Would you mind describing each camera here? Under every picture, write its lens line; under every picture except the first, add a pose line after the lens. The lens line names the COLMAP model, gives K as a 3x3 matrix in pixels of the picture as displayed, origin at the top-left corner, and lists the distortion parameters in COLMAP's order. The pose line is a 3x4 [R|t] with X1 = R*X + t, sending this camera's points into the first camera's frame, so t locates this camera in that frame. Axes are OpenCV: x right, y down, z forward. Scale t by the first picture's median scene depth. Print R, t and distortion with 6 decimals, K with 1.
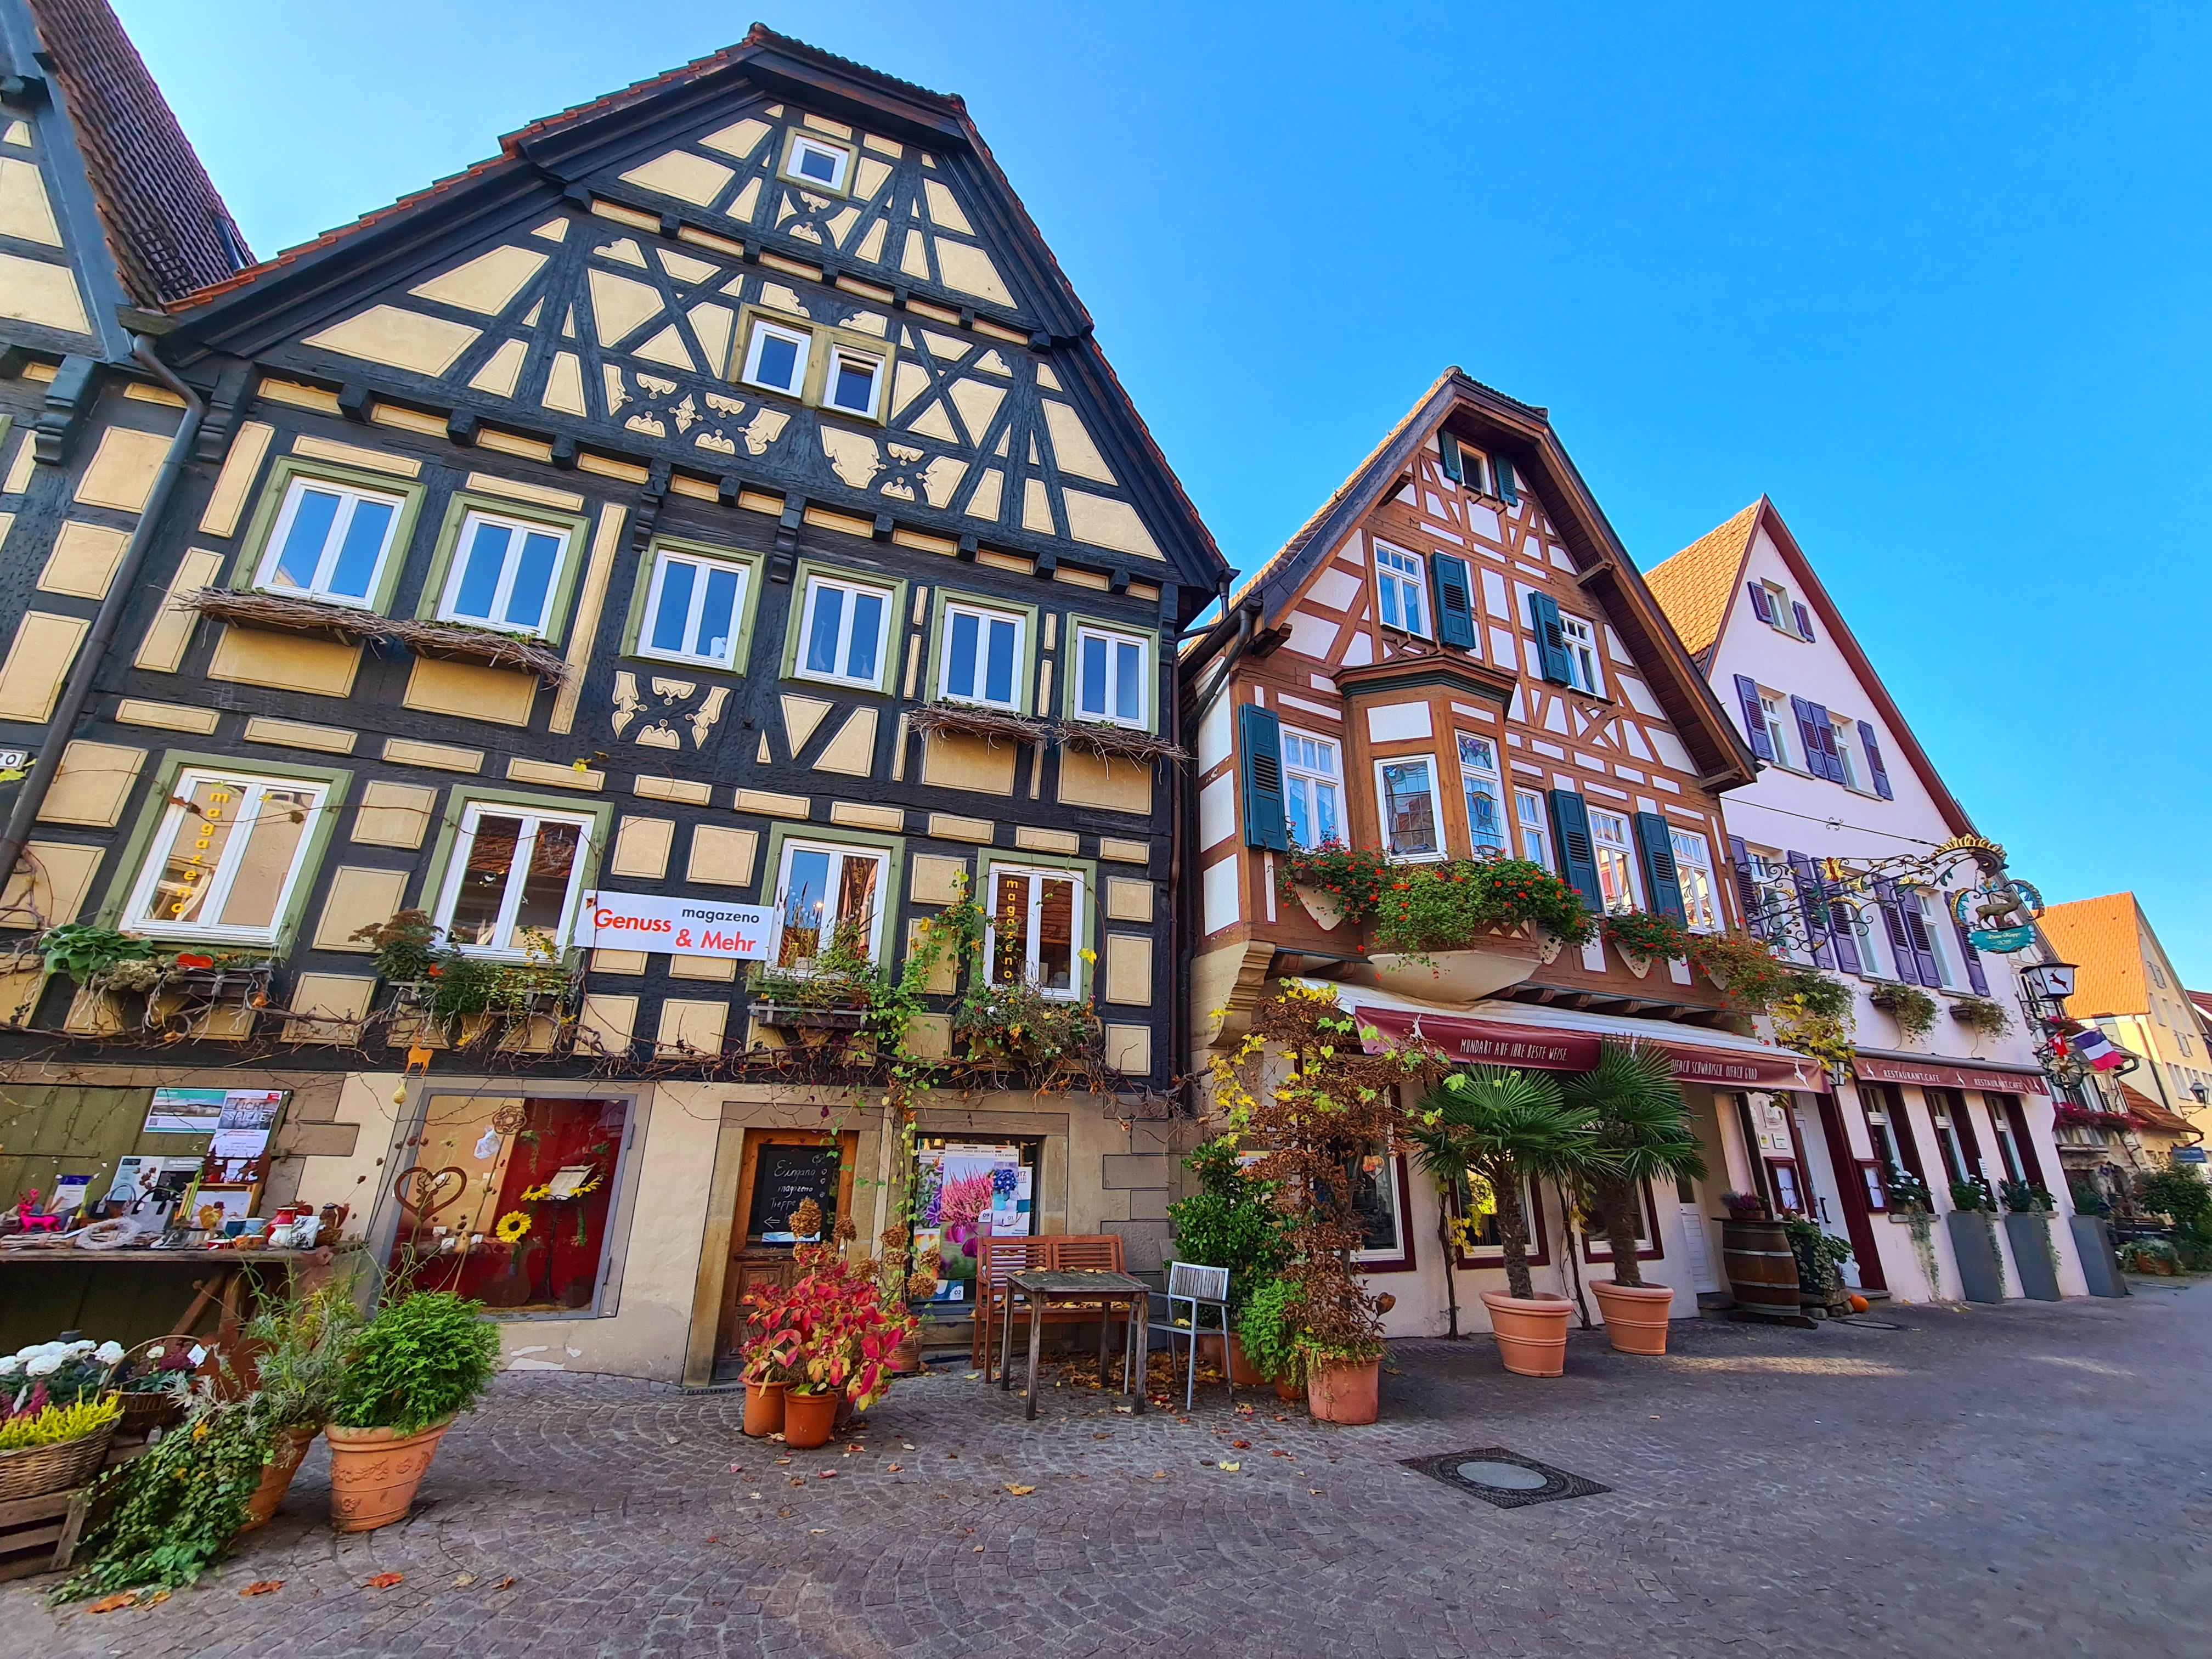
lens RADIAL K [[902.3, 0, 1106.0], [0, 902.3, 829.5], [0, 0, 1]] dist [0.000494, 0.000078]
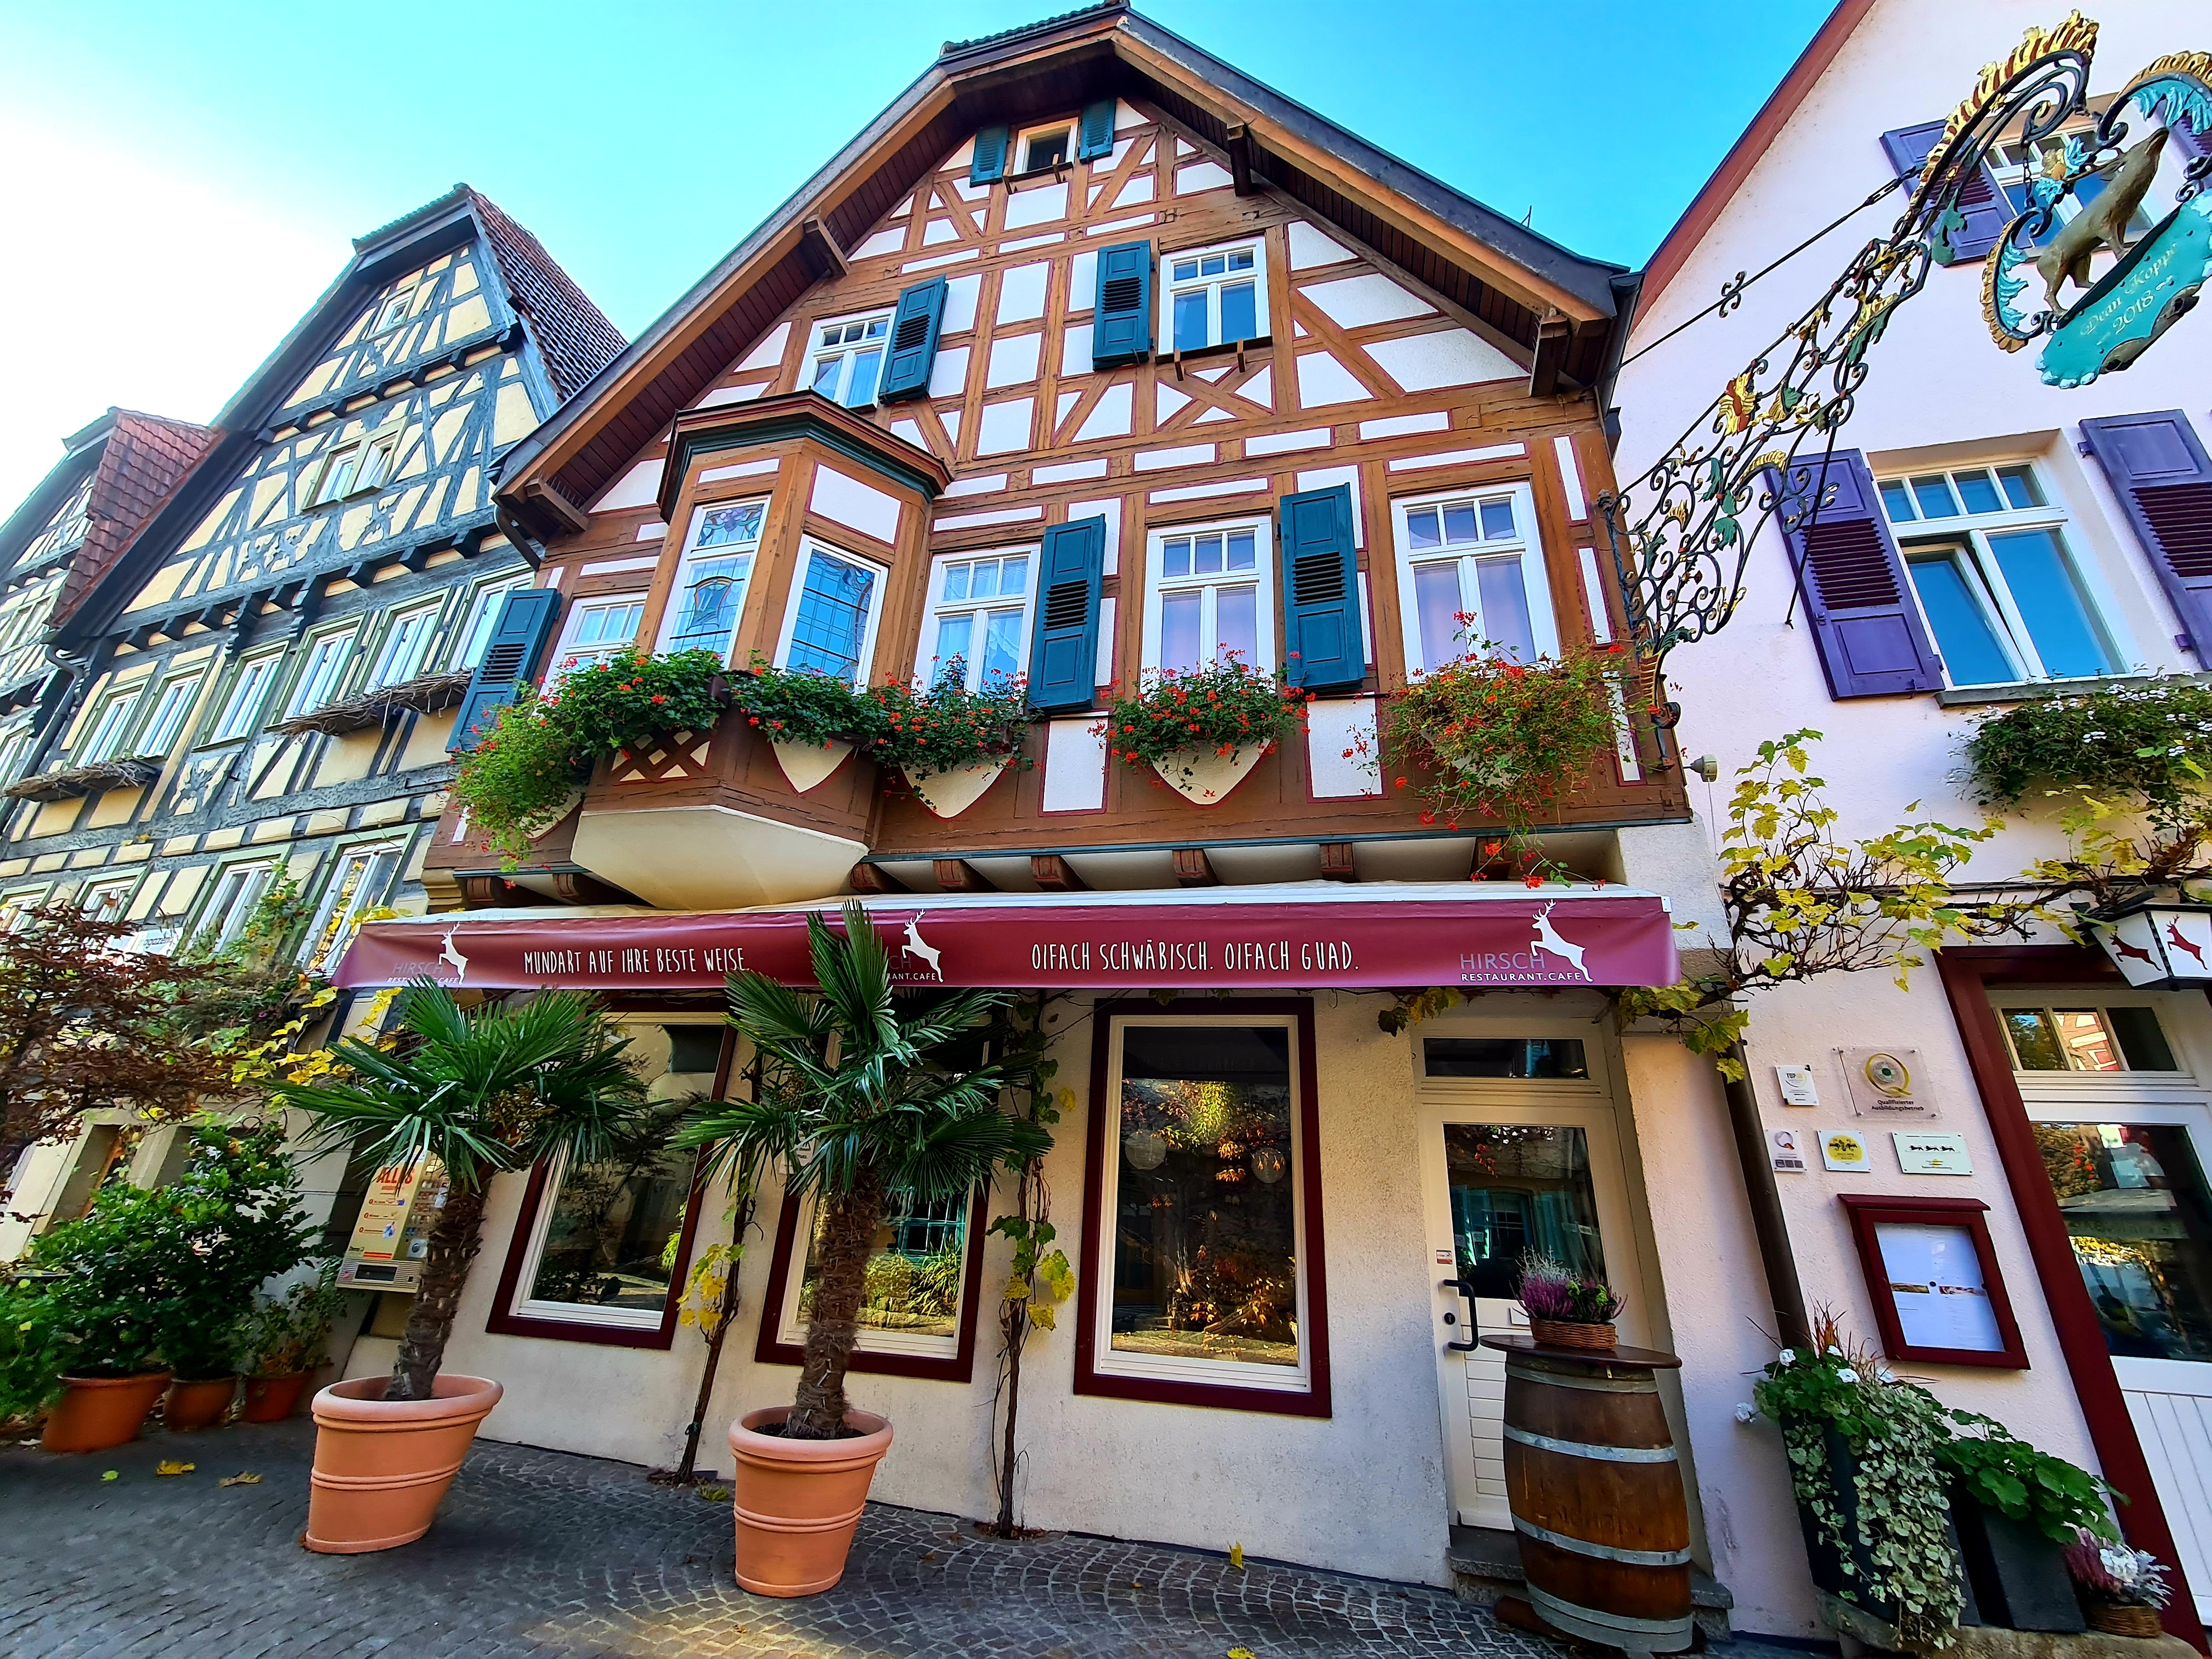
lens RADIAL K [[902.3, 0, 1106.0], [0, 902.3, 829.5], [0, 0, 1]] dist [0.000494, 0.000078]
pose [[0.767001, -0.237874, -0.595924, 0.998236], [0.180658, 0.971230, -0.155164, 0.290727], [0.615688, 0.011353, 0.787908, 0.687756]]
